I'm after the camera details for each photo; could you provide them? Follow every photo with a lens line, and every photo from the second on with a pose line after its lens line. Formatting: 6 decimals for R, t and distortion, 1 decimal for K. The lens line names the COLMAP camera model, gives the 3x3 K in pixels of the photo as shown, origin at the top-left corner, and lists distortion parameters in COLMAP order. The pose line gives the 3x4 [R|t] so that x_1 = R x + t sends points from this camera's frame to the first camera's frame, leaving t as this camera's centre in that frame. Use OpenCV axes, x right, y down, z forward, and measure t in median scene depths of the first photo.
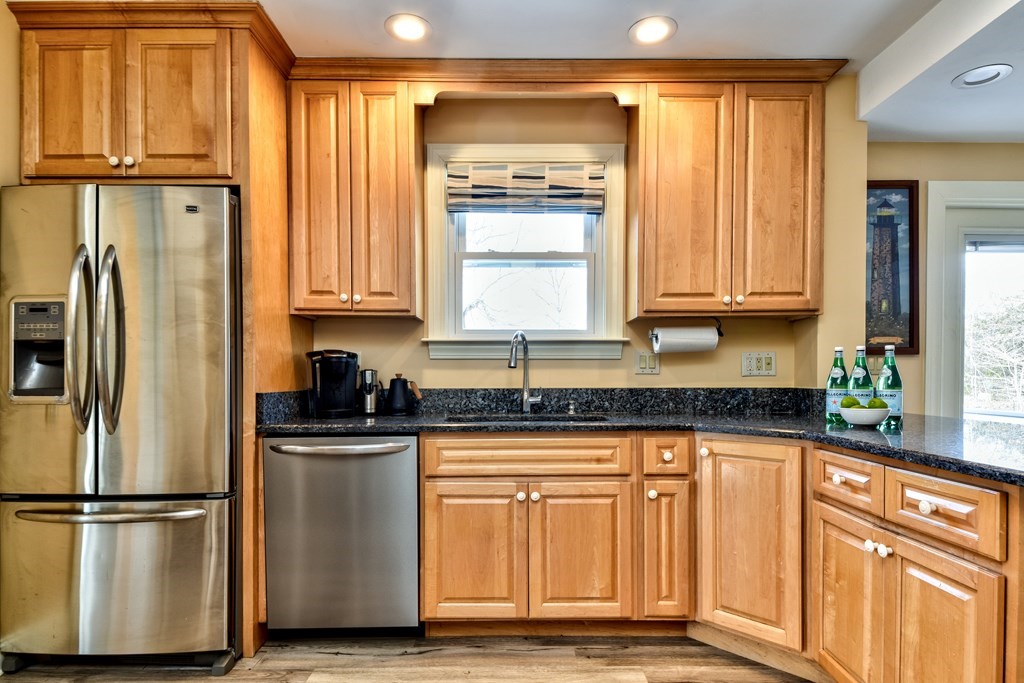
lens RADIAL K [[549.3, 0, 514.1], [0, 549.3, 383.5], [0, 0, 1]] dist [0.048532, -0.034026]
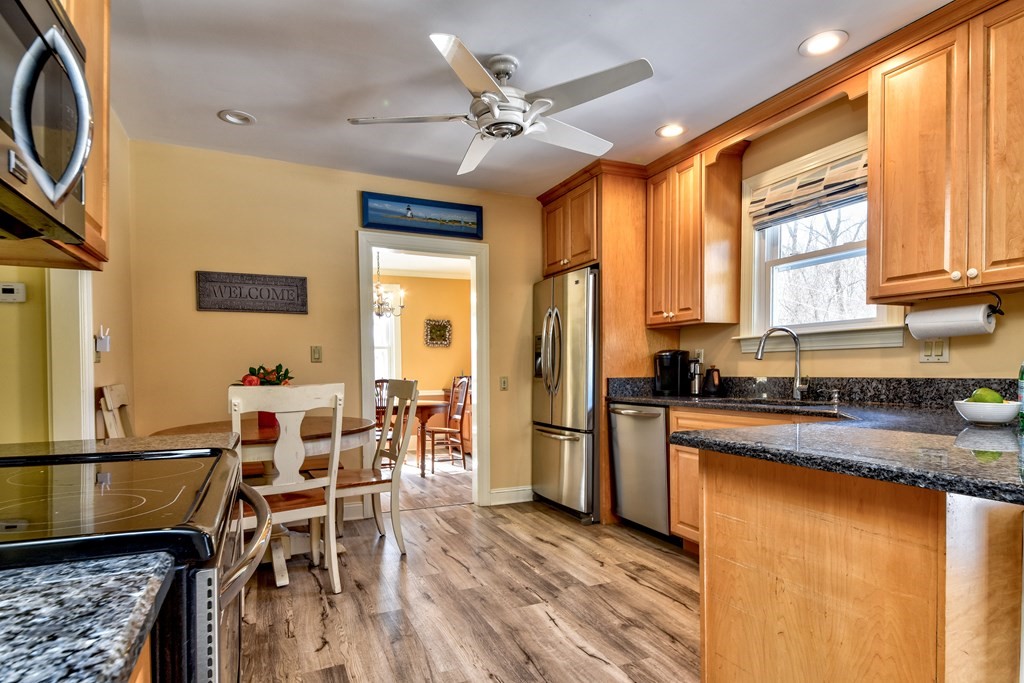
lens RADIAL K [[549.3, 0, 513.0], [0, 549.3, 387.2], [0, 0, 1]] dist [0.048532, -0.034026]
pose [[0.409632, 0.025445, -0.911896, 0.905550], [-0.003211, 0.999645, 0.026451, 0.001425], [0.912245, -0.007907, 0.409569, 0.012090]]
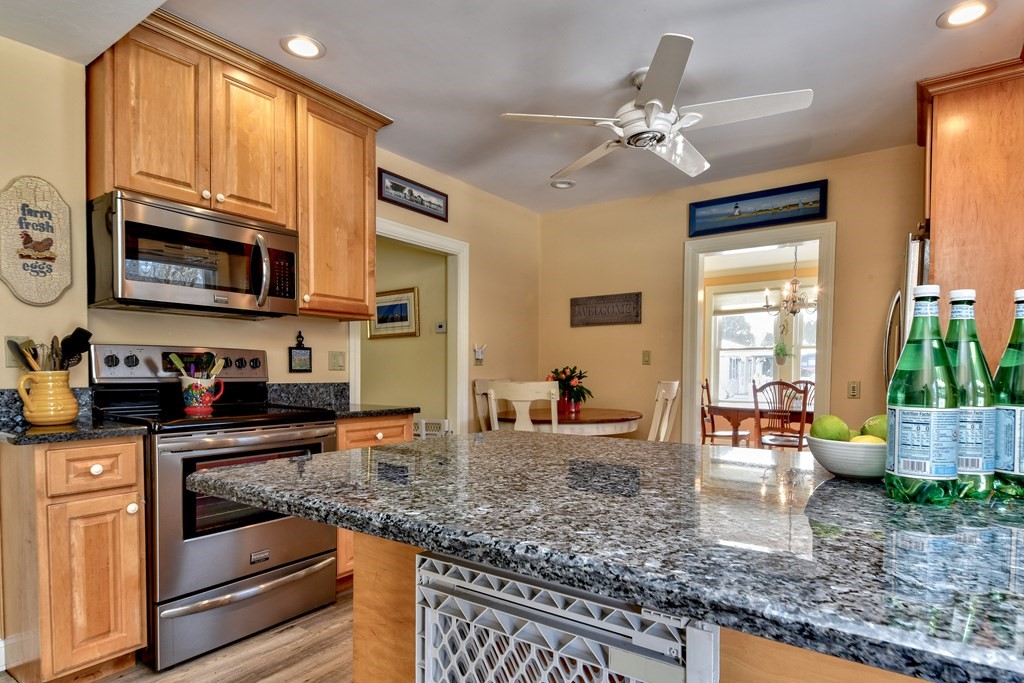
lens RADIAL K [[549.3, 0, 518.7], [0, 549.3, 395.3], [0, 0, 1]] dist [0.048532, -0.034026]
pose [[-0.571027, 0.035063, -0.820182, 0.970984], [-0.013458, 0.998553, 0.052058, -0.014419], [0.820821, 0.040765, -0.569729, 0.860384]]
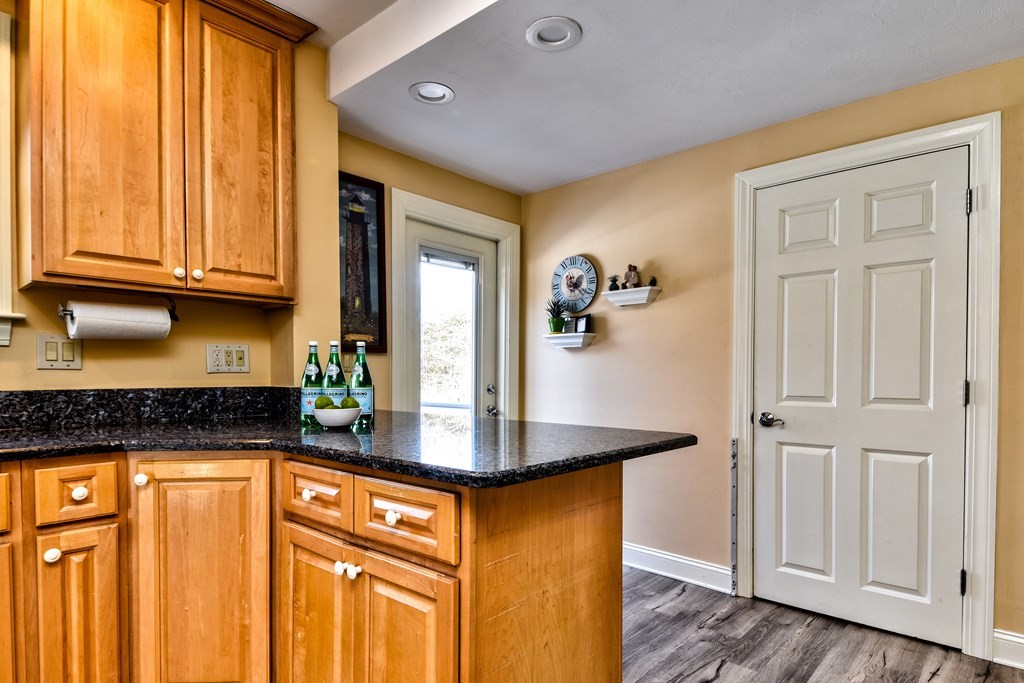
lens RADIAL K [[579.5, 0, 512.2], [0, 579.5, 386.3], [0, 0, 1]] dist [0.023024, -0.016803]
pose [[0.669099, -0.014323, 0.743035, 0.092332], [0.007339, 0.999893, 0.012665, -0.001914], [-0.743137, -0.003021, 0.669133, 0.120984]]
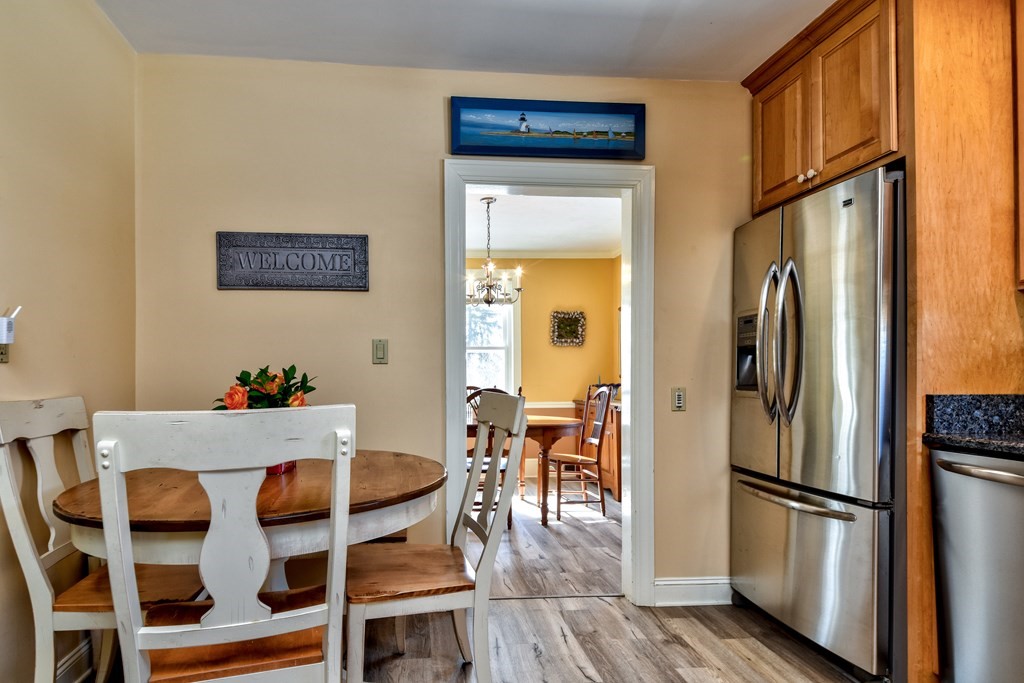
lens RADIAL K [[579.5, 0, 453.2], [0, 579.5, 376.9], [0, 0, 1]] dist [0.023024, -0.016803]
pose [[0.091247, 0.000611, -0.995828, 0.311648], [-0.009361, 0.999956, -0.000244, -0.002498], [0.995784, 0.009344, 0.091249, 0.189718]]
